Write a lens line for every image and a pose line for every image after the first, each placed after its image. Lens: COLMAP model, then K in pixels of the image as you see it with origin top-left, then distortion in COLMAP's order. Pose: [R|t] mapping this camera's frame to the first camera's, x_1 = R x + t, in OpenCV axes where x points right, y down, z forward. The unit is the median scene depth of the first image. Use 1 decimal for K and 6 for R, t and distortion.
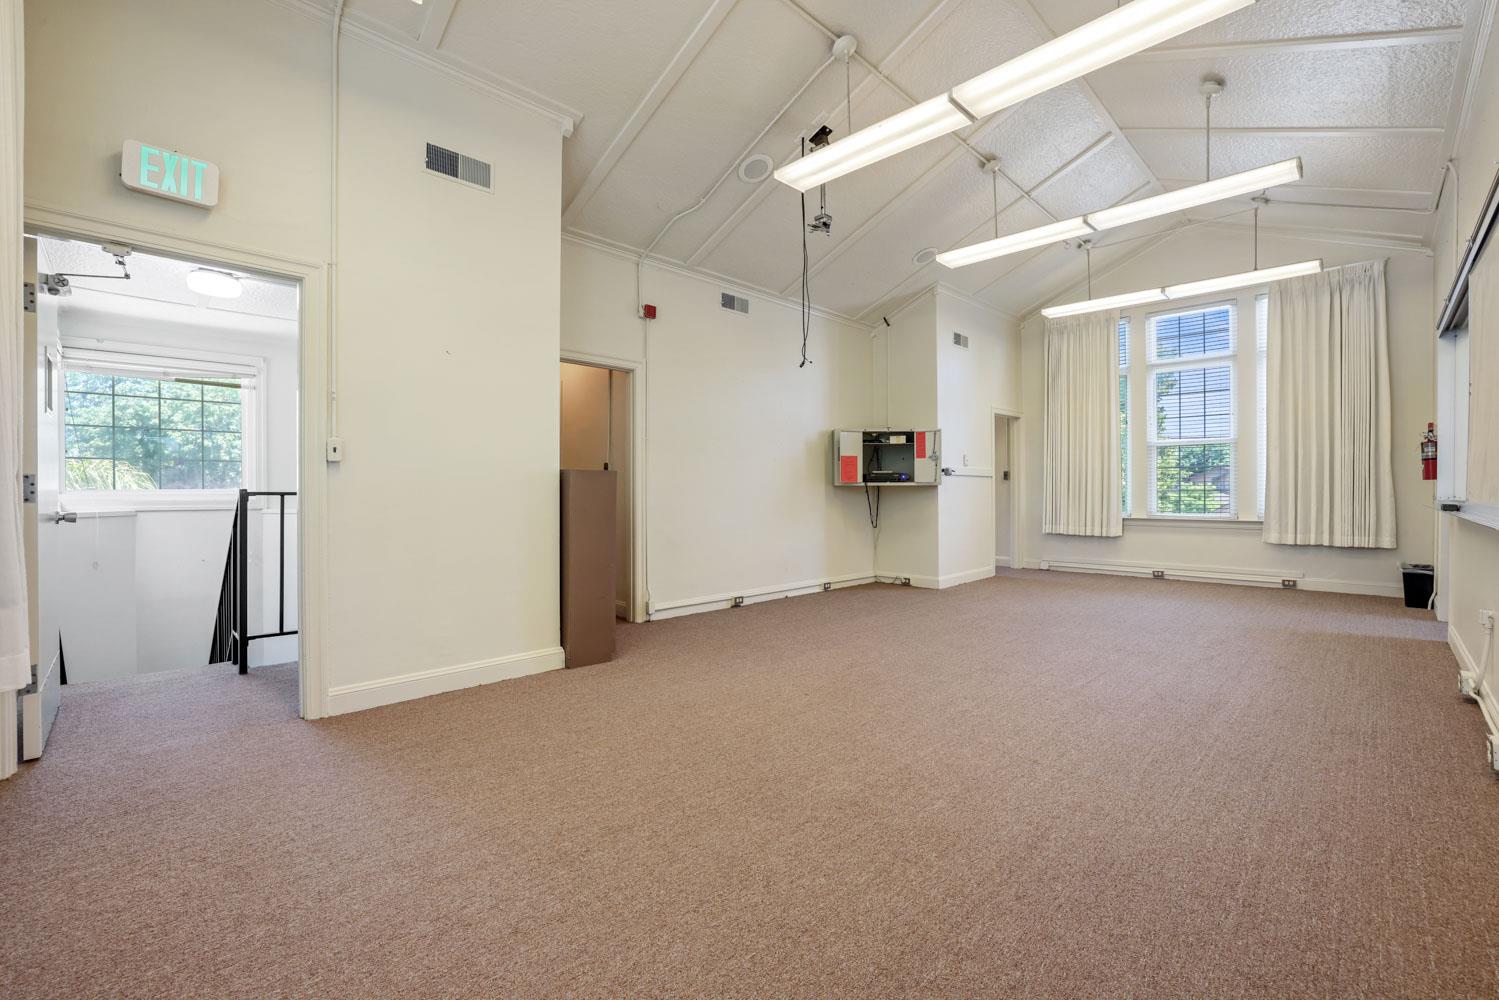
lens RADIAL K [[643.8, 0, 738.5], [0, 643.8, 491.3], [0, 0, 1]] dist [-0.054443, 0.022084]
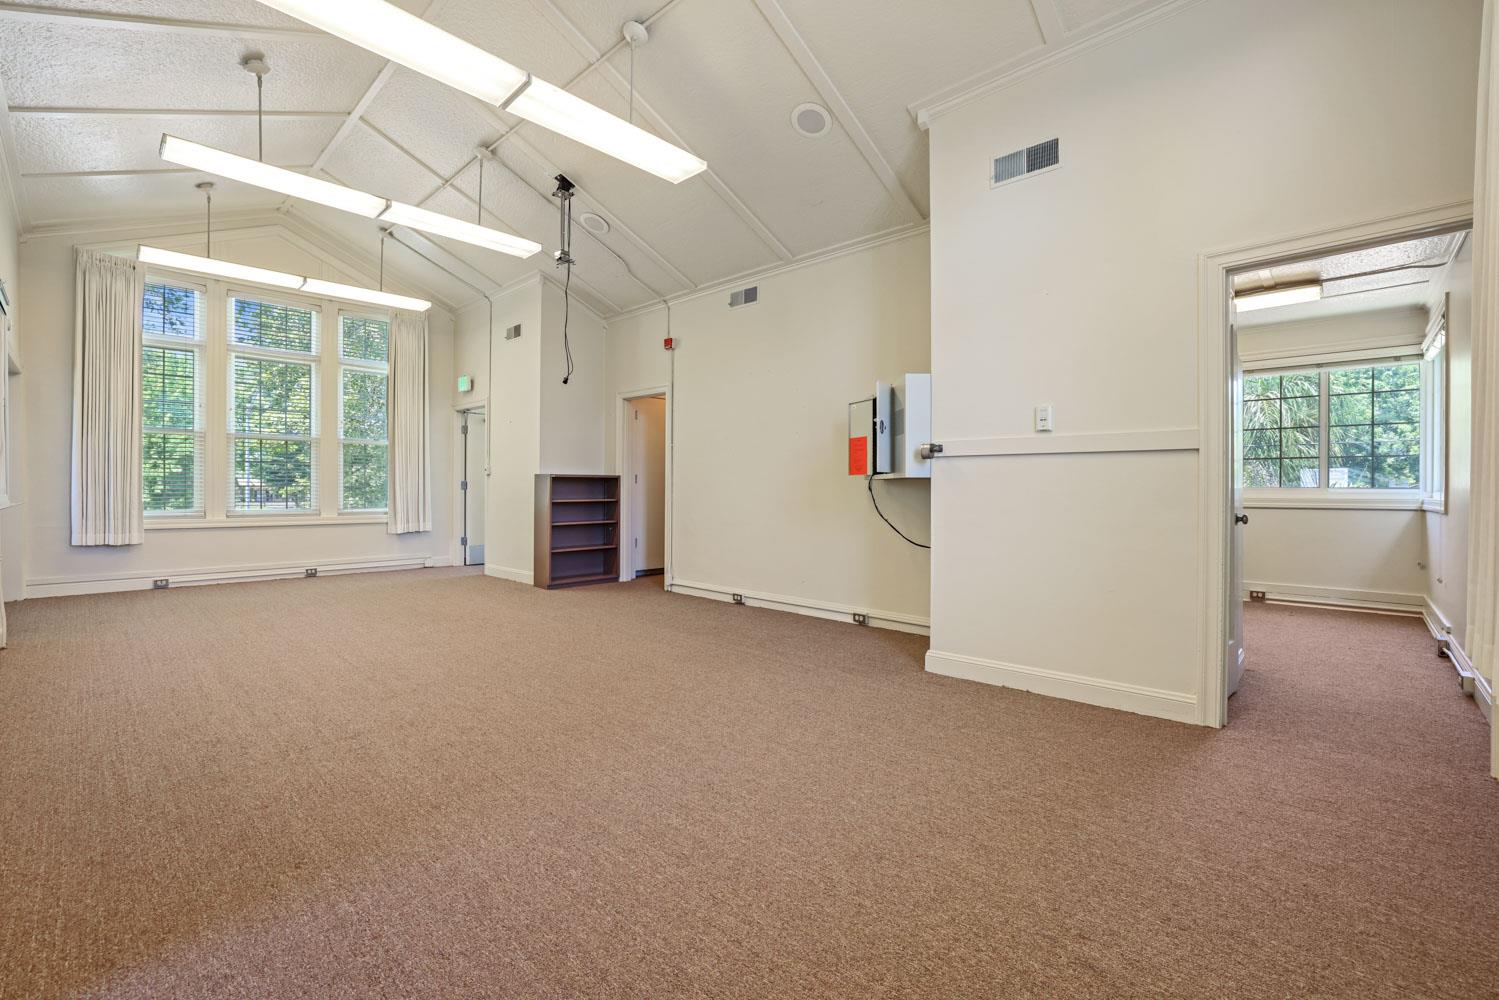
lens RADIAL K [[643.8, 0, 738.5], [0, 643.8, 491.3], [0, 0, 1]] dist [-0.054443, 0.022084]
pose [[0.024294, 0.003780, -0.999698, 1.314666], [-0.000390, 0.999993, 0.003771, 0.002427], [0.999705, 0.000298, 0.024296, 1.300800]]
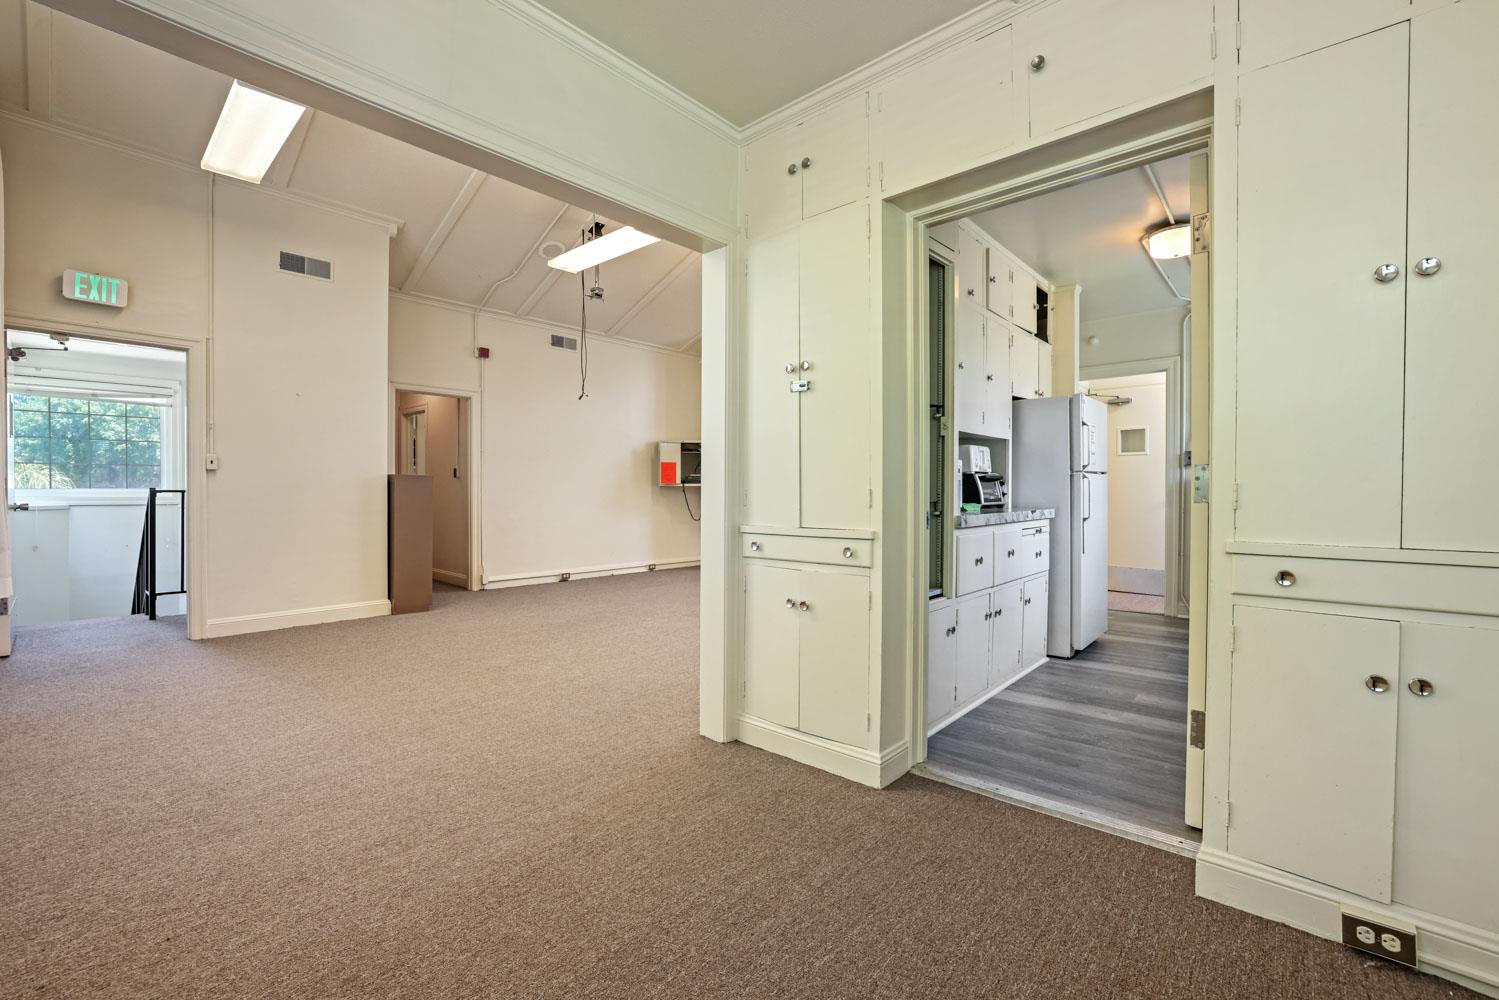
lens RADIAL K [[645.3, 0, 741.4], [0, 645.3, 494.0], [0, 0, 1]] dist [-0.049290, 0.018020]
pose [[0.998344, 0.000972, 0.057519, 0.367016], [-0.001140, 0.999995, 0.002897, 0.003440], [-0.057516, -0.002957, 0.998340, -0.391330]]
